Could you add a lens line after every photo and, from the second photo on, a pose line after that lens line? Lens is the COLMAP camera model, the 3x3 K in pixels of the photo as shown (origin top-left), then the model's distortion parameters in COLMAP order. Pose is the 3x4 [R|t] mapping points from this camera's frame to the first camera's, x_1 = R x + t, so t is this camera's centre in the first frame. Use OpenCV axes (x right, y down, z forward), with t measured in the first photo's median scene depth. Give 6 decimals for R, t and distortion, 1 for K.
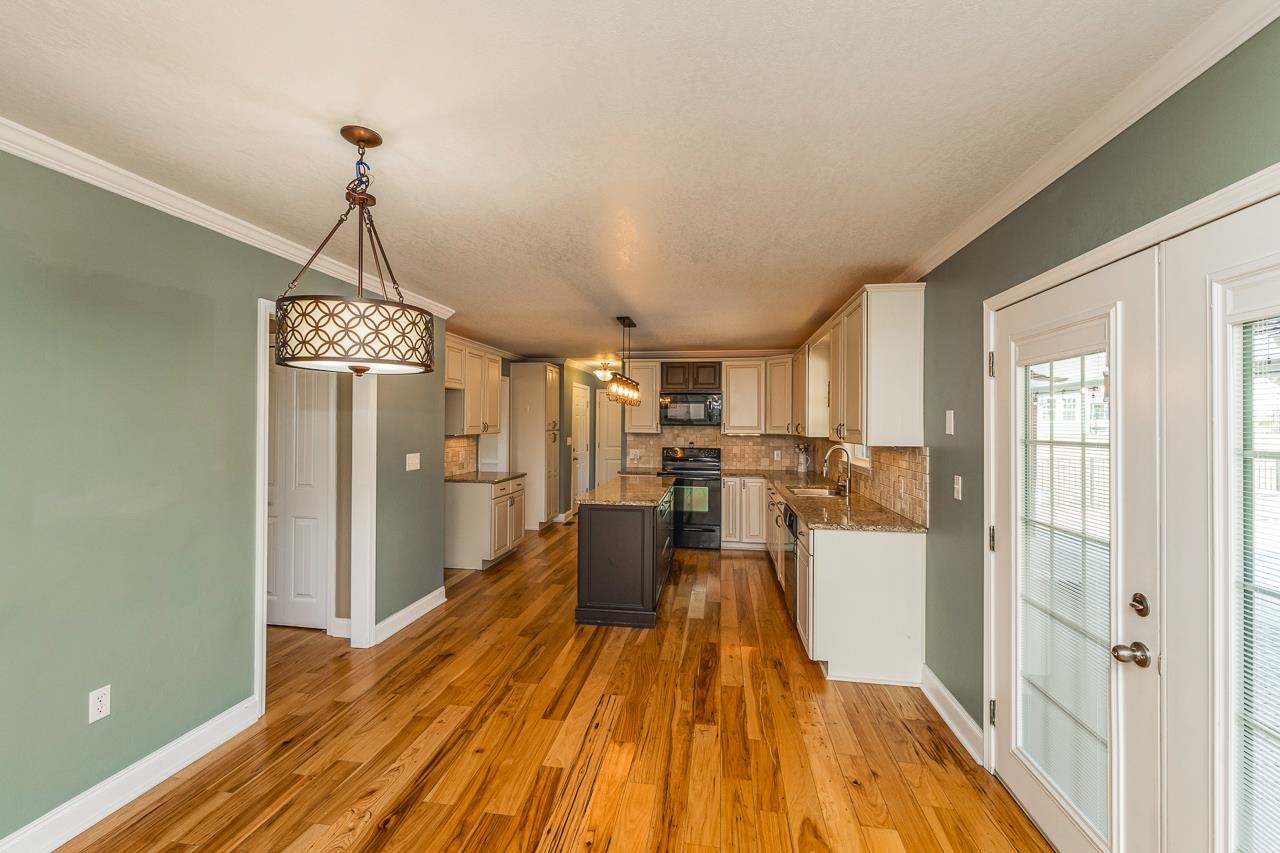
lens RADIAL K [[542.9, 0, 632.7], [0, 542.9, 422.7], [0, 0, 1]] dist [-0.000273, -0.000591]
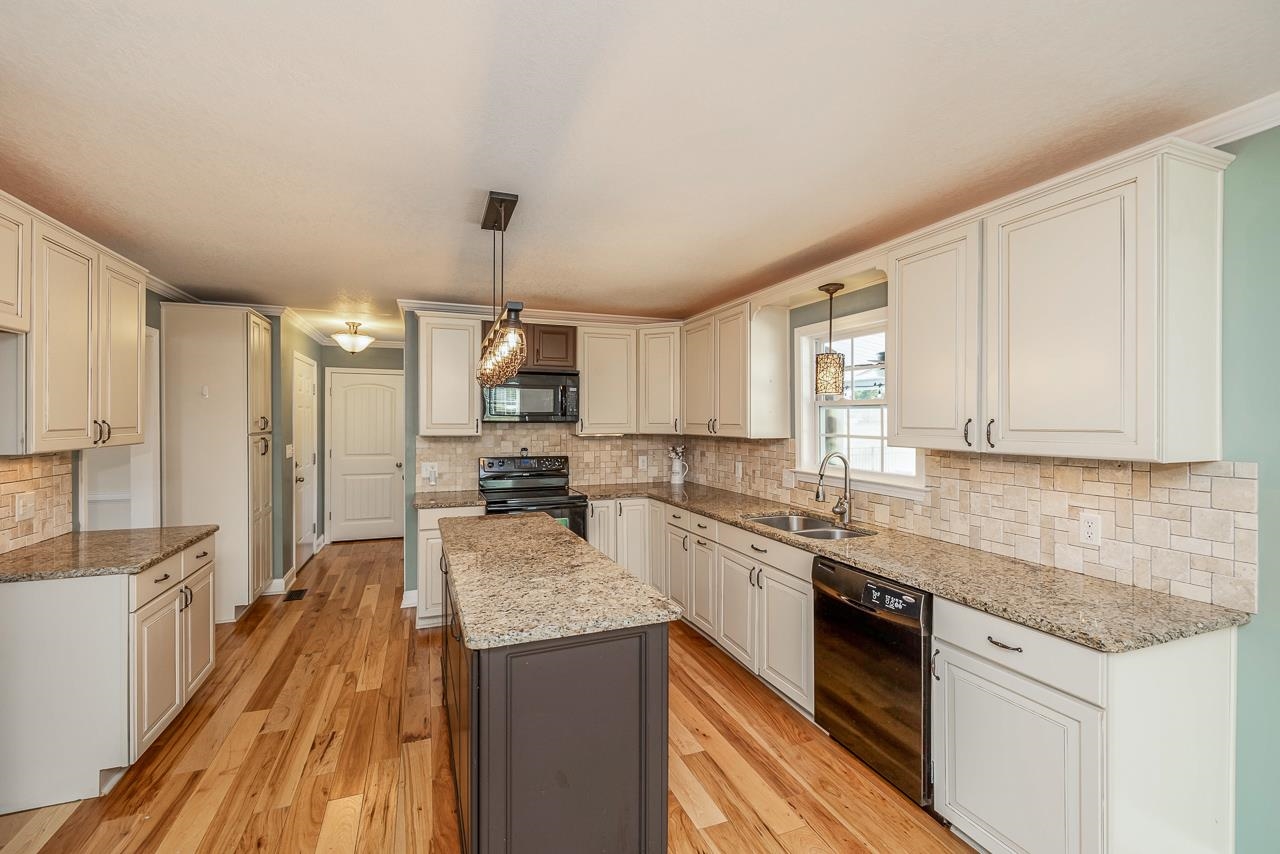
lens RADIAL K [[542.9, 0, 632.7], [0, 542.9, 423.2], [0, 0, 1]] dist [-0.000273, -0.000591]
pose [[0.863641, -0.010195, 0.504004, -0.114829], [0.004722, 0.999915, 0.012136, -0.001558], [-0.504085, -0.008101, 0.863616, 0.386737]]
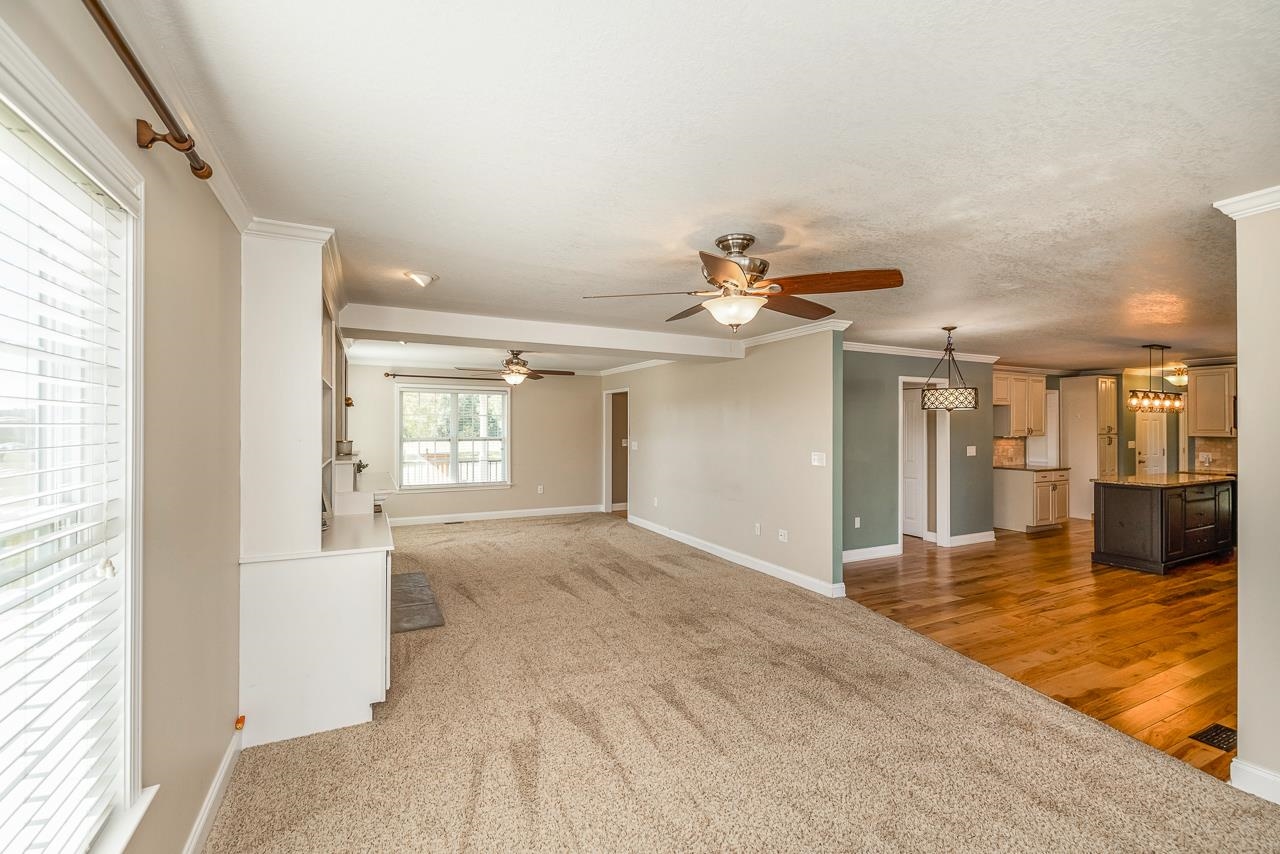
lens RADIAL K [[542.9, 0, 632.7], [0, 542.9, 423.2], [0, 0, 1]] dist [-0.000273, -0.000591]
pose [[0.586032, -0.012912, -0.810185, 0.216570], [0.005367, 0.999913, -0.012054, -0.000607], [0.810270, 0.002716, 0.586050, -0.526627]]
